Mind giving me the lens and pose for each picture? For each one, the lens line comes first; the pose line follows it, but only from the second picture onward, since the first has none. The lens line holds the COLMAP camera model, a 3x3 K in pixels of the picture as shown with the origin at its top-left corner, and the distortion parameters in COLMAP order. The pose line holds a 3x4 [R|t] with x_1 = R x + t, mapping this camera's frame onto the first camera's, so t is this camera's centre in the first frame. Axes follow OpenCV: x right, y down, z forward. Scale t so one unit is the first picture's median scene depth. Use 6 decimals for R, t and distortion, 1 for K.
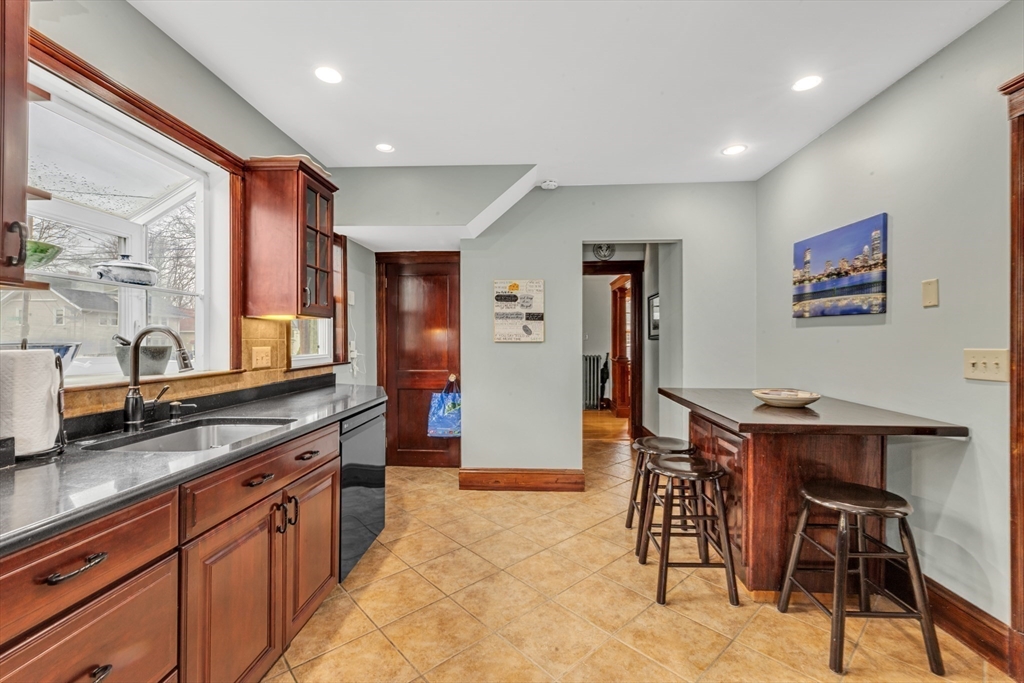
lens RADIAL K [[417.1, 0, 526.6], [0, 417.1, 343.9], [0, 0, 1]] dist [0.000834, -0.000144]
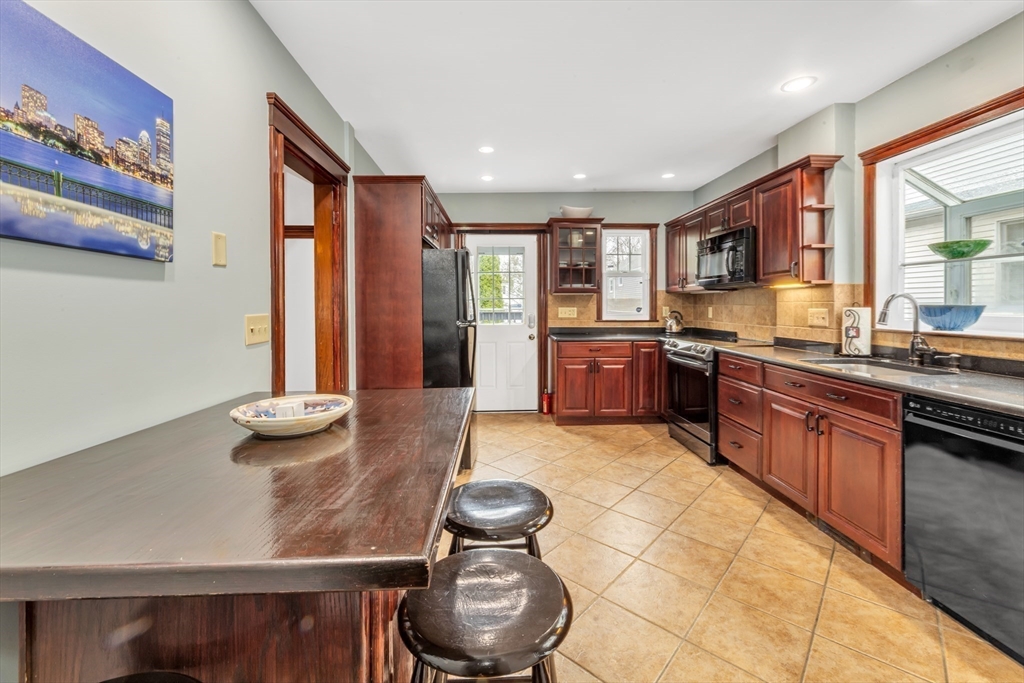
lens RADIAL K [[417.1, 0, 502.2], [0, 417.1, 308.0], [0, 0, 1]] dist [0.000834, -0.000144]
pose [[-0.998718, 0.004983, -0.050380, 0.378276], [0.004023, 0.999809, 0.019139, -0.016389], [0.050466, 0.018912, -0.998547, 1.541281]]
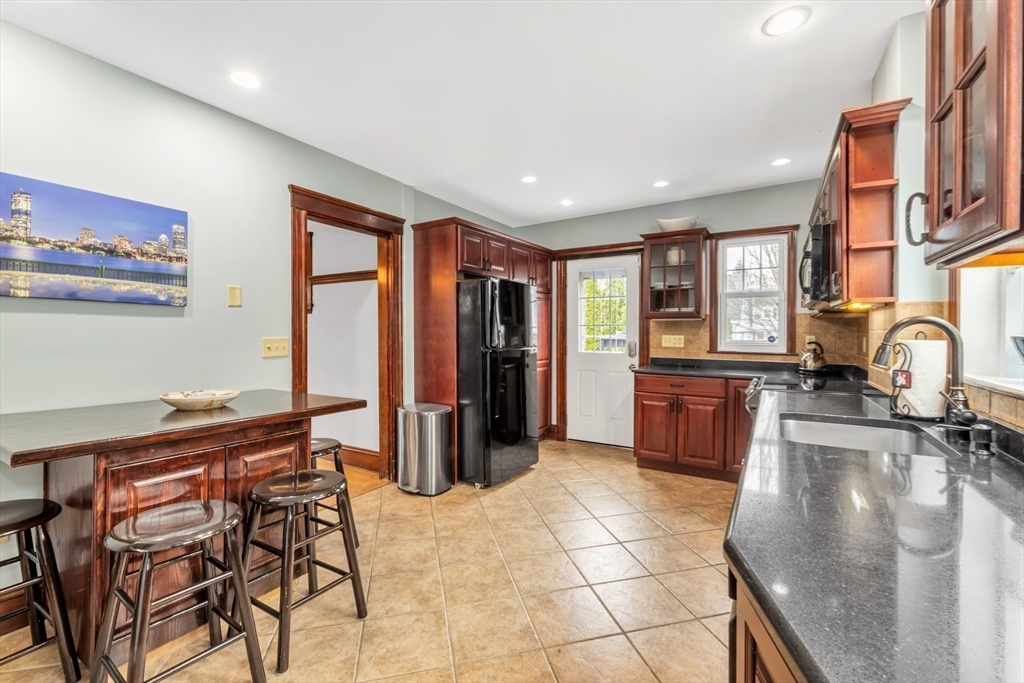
lens RADIAL K [[434.0, 0, 512.9], [0, 434.0, 335.0], [0, 0, 1]] dist [0.003430, 0.000432]
pose [[-0.862033, -0.005566, 0.506822, -0.393526], [0.004605, 0.999812, 0.018812, -0.017554], [-0.506832, 0.018551, -0.861845, 1.443728]]
